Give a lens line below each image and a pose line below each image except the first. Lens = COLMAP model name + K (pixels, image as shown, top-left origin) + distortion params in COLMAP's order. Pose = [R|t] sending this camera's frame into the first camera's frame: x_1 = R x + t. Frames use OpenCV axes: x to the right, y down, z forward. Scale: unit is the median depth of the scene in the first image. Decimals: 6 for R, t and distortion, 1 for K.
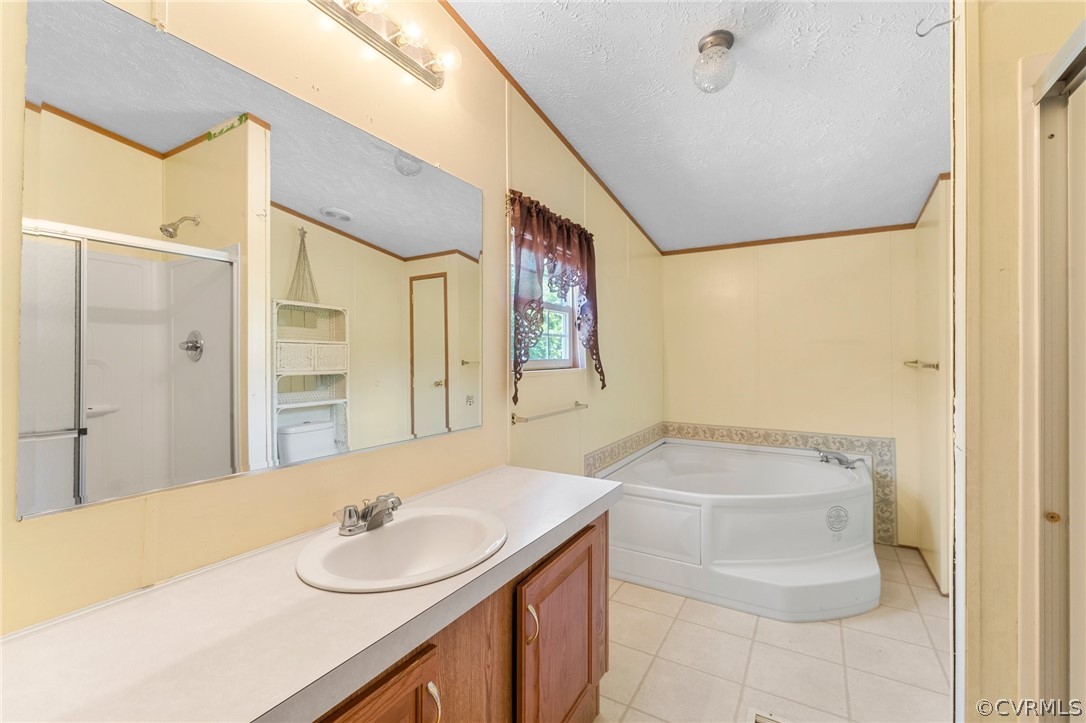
lens RADIAL K [[463.5, 0, 535.6], [0, 463.5, 343.2], [0, 0, 1]] dist [-0.005416, 0.001574]
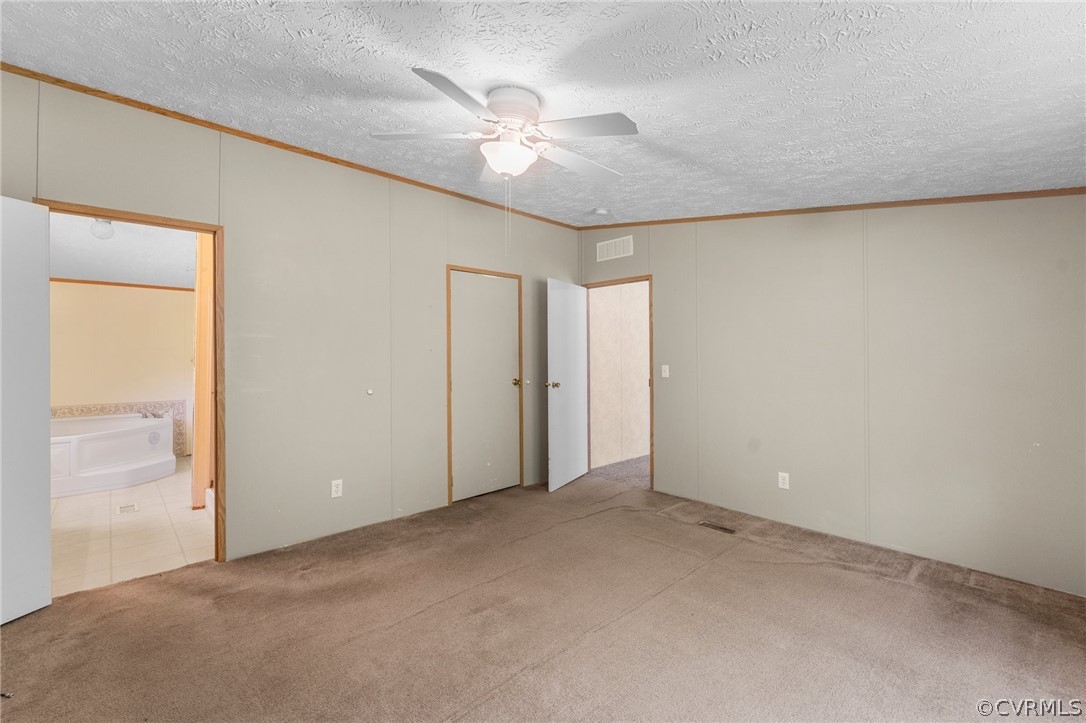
lens RADIAL K [[463.5, 0, 543.2], [0, 463.5, 351.6], [0, 0, 1]] dist [-0.005416, 0.001574]
pose [[0.271310, 0.003441, 0.962486, -0.652421], [-0.022219, 0.999750, 0.002689, -0.030434], [-0.962236, -0.022115, 0.271318, -0.924208]]
